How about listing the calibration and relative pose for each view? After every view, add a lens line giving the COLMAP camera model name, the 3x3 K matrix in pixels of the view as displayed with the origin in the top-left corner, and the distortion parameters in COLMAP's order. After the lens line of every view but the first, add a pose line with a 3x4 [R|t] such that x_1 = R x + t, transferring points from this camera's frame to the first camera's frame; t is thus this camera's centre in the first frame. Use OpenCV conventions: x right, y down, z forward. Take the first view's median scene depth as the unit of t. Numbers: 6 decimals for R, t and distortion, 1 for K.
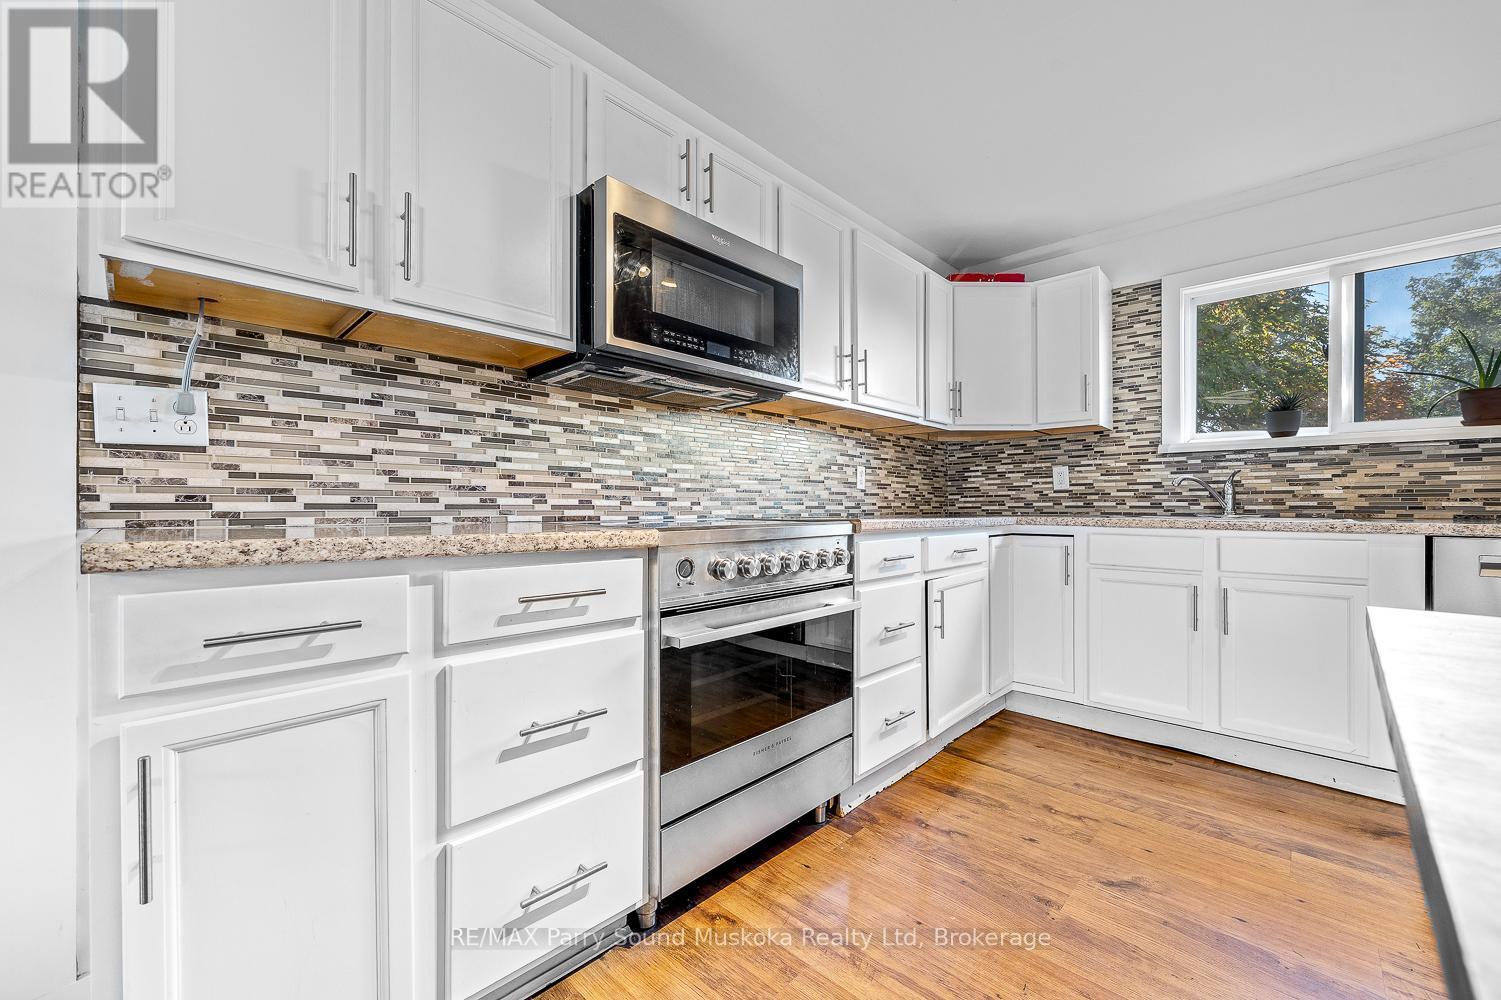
lens RADIAL K [[597.8, 0, 743.0], [0, 597.8, 506.1], [0, 0, 1]] dist [-0.001242, -0.000132]
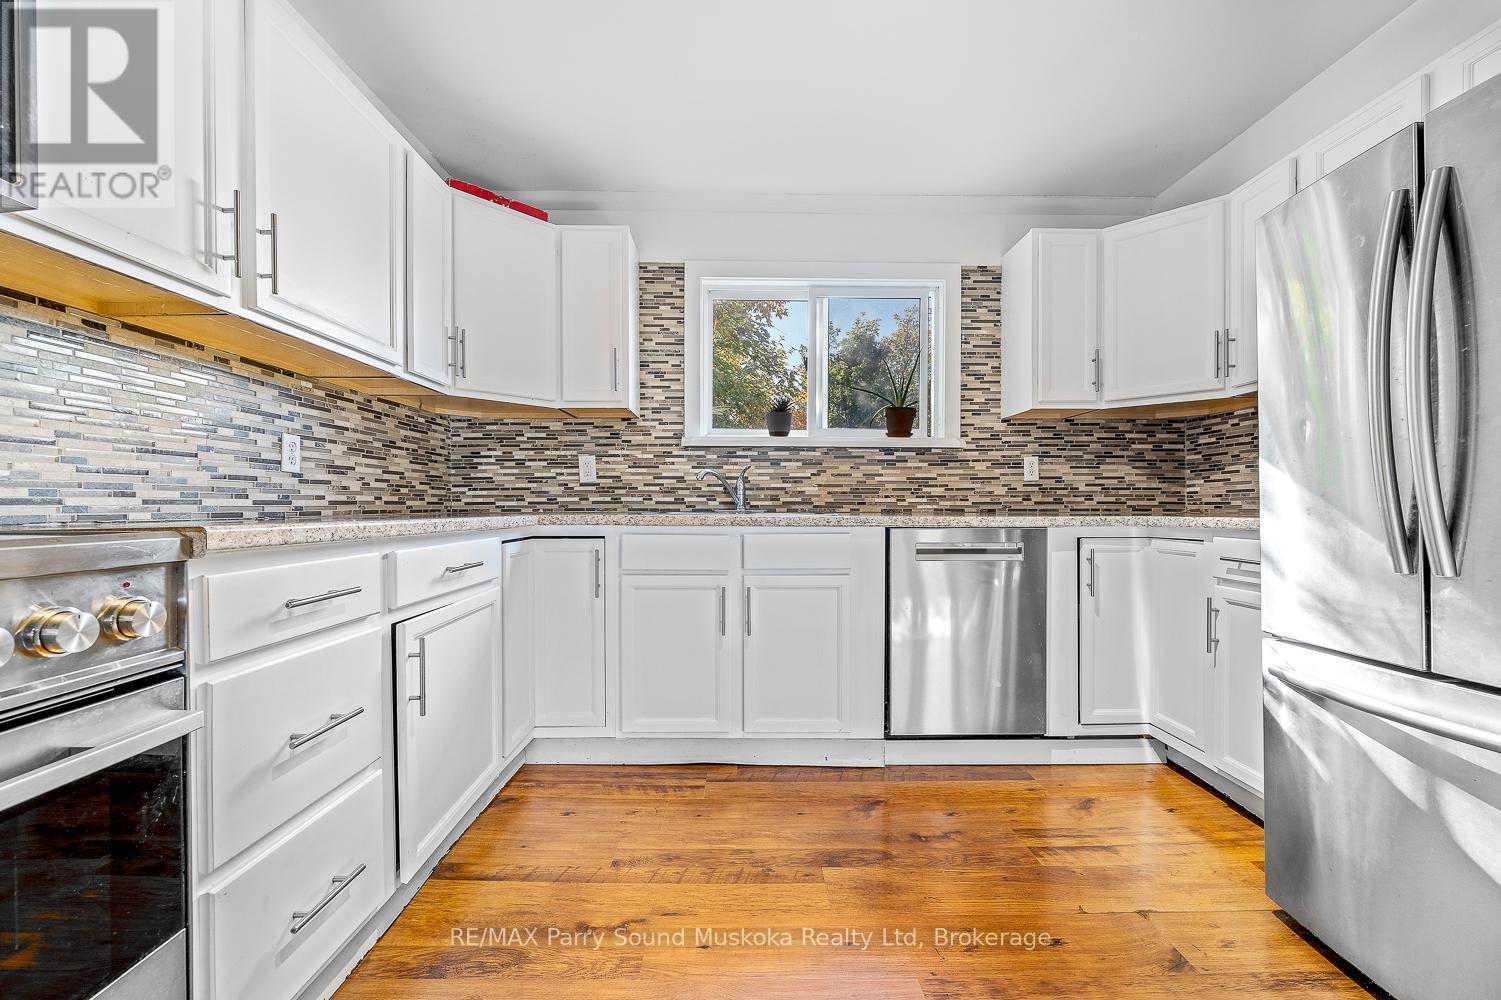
lens RADIAL K [[592.9, 0, 745.2], [0, 592.9, 508.6], [0, 0, 1]] dist [-0.000020, -0.000040]
pose [[0.720059, -0.005187, 0.693894, 0.178428], [-0.001292, 0.999960, 0.008816, 0.004414], [-0.693912, -0.007245, 0.720024, 0.394901]]
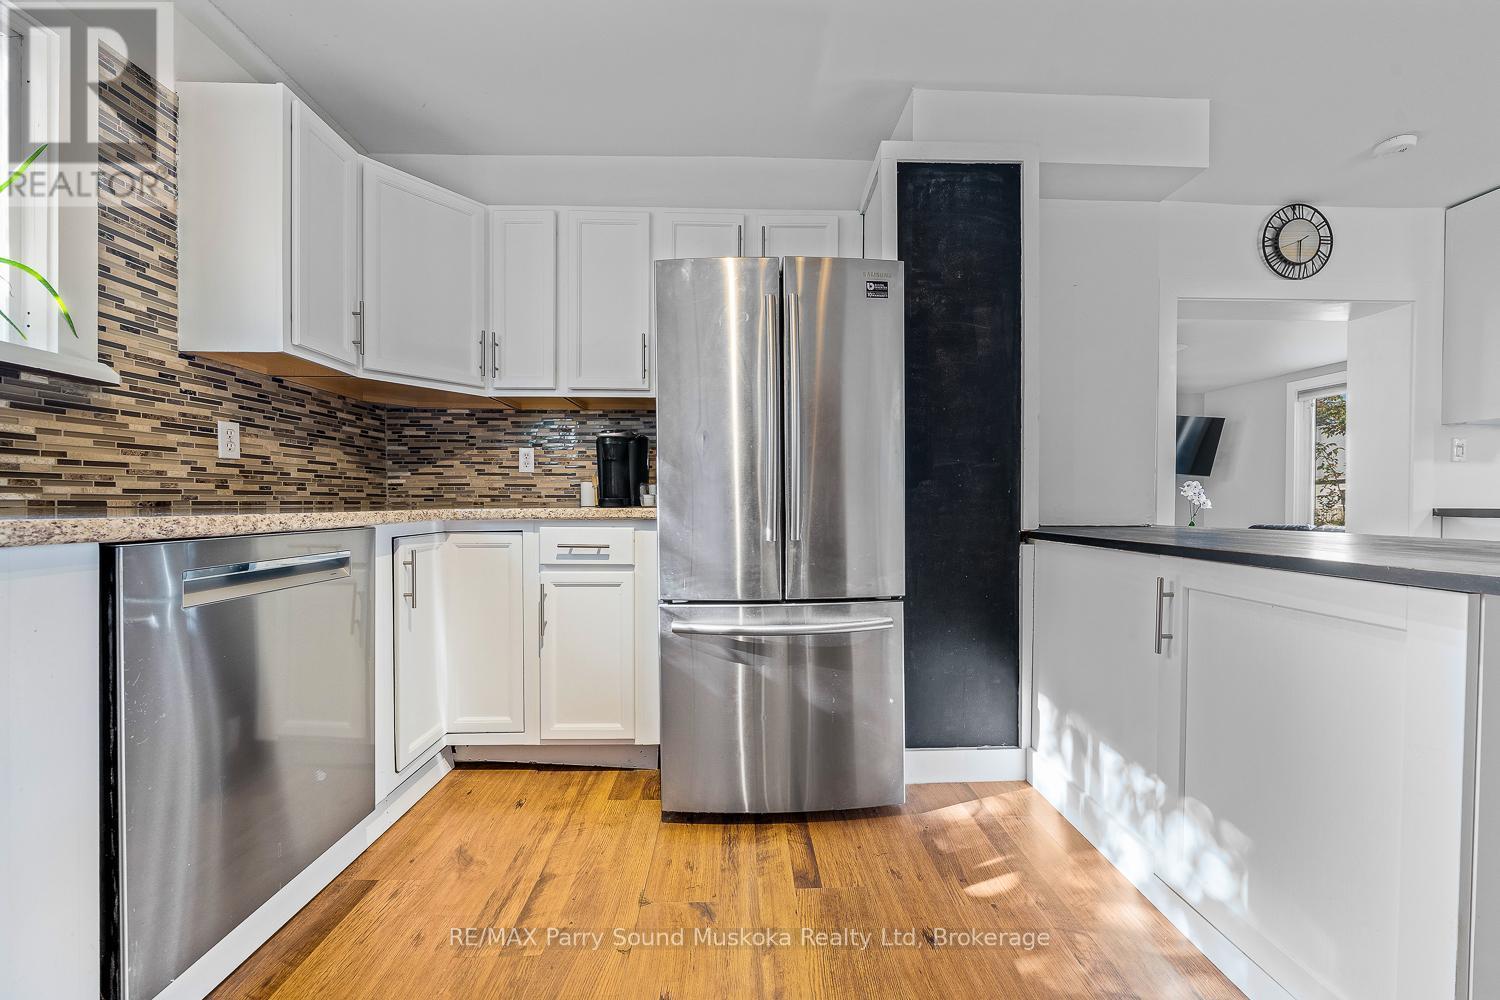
lens RADIAL K [[524.9, 0, 748.6], [0, 524.9, 509.4], [0, 0, 1]] dist [-0.002469, -0.000269]
pose [[-0.704299, -0.013190, 0.709781, 0.515699], [-0.006605, 0.999906, 0.012028, 0.014889], [-0.709873, 0.003783, -0.704320, 0.983110]]
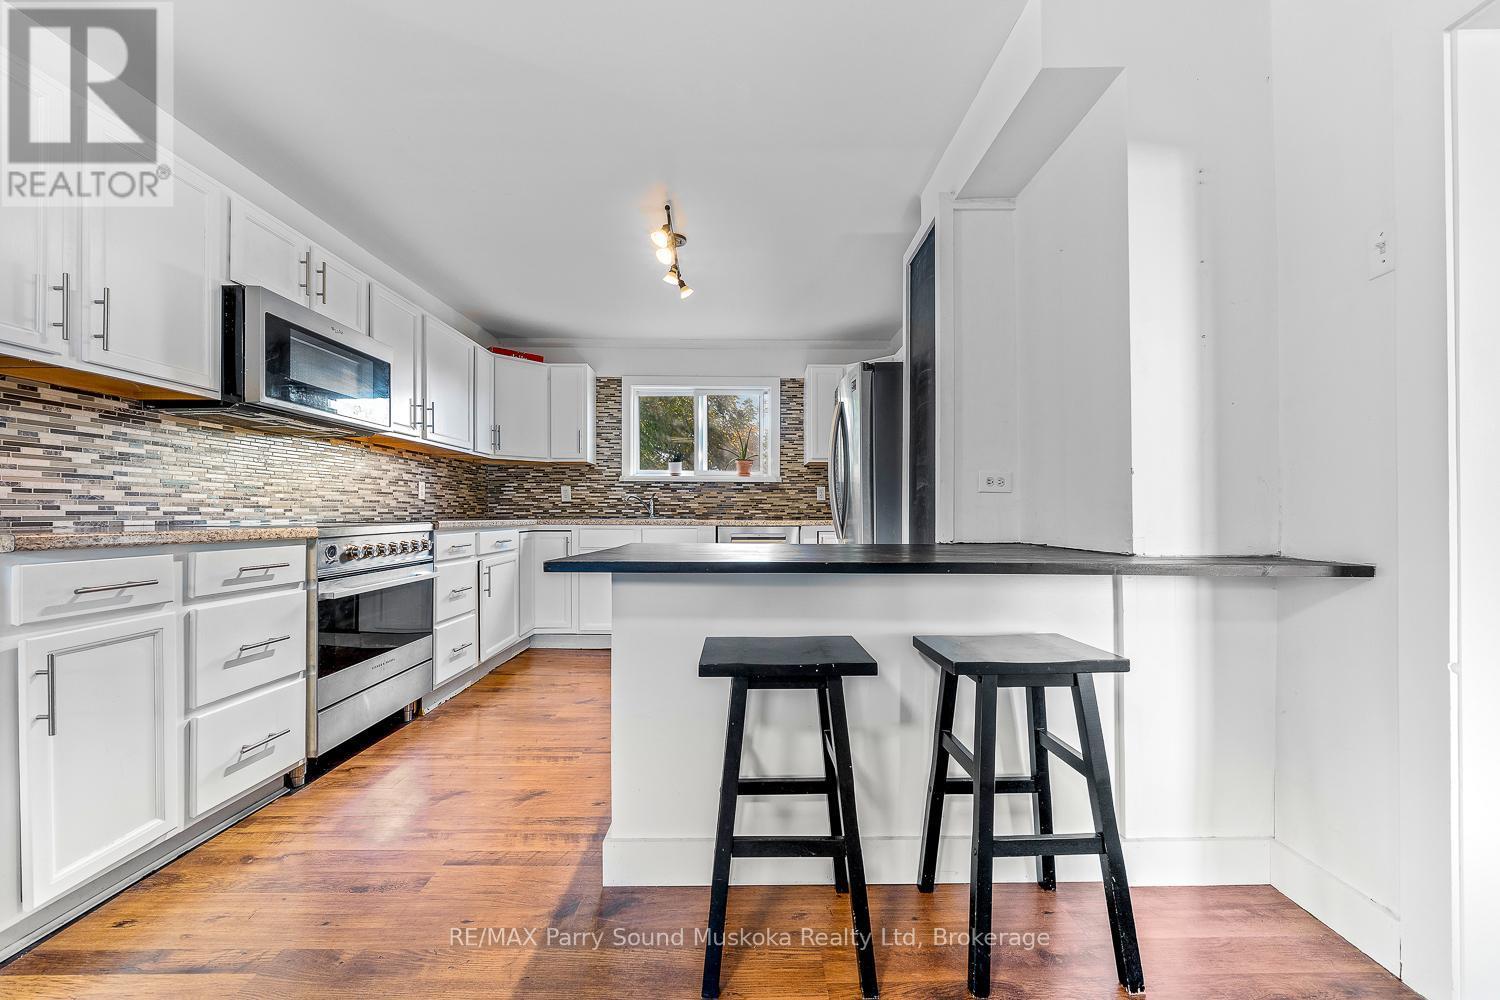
lens RADIAL K [[578.5, 0, 748.2], [0, 578.5, 510.4], [0, 0, 1]] dist [-0.001189, 0.000203]
pose [[0.718457, 0.003408, 0.695563, -0.274249], [-0.002036, 0.999994, -0.002797, -0.003170], [-0.695568, 0.000593, 0.718460, -0.656840]]
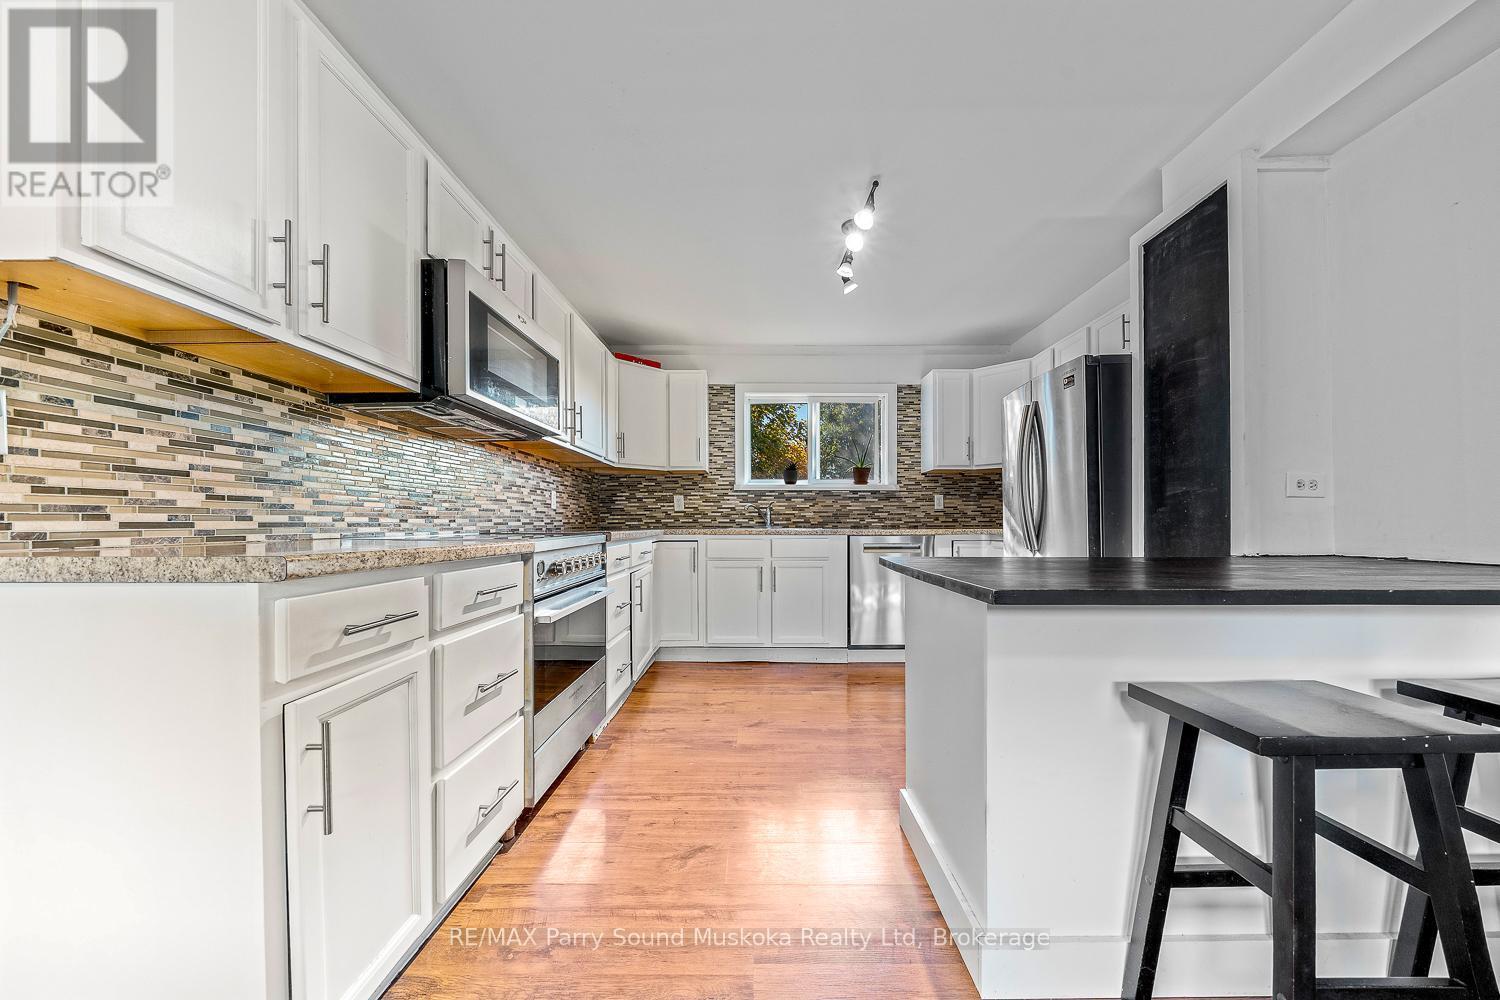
lens RADIAL K [[536.2, 0, 760.7], [0, 536.2, 522.0], [0, 0, 1]] dist [-0.000992, -0.000080]
pose [[0.721858, -0.002419, 0.692037, -0.435433], [0.001782, 0.999997, 0.001637, -0.003296], [-0.692039, 0.000051, 0.721860, -0.188669]]
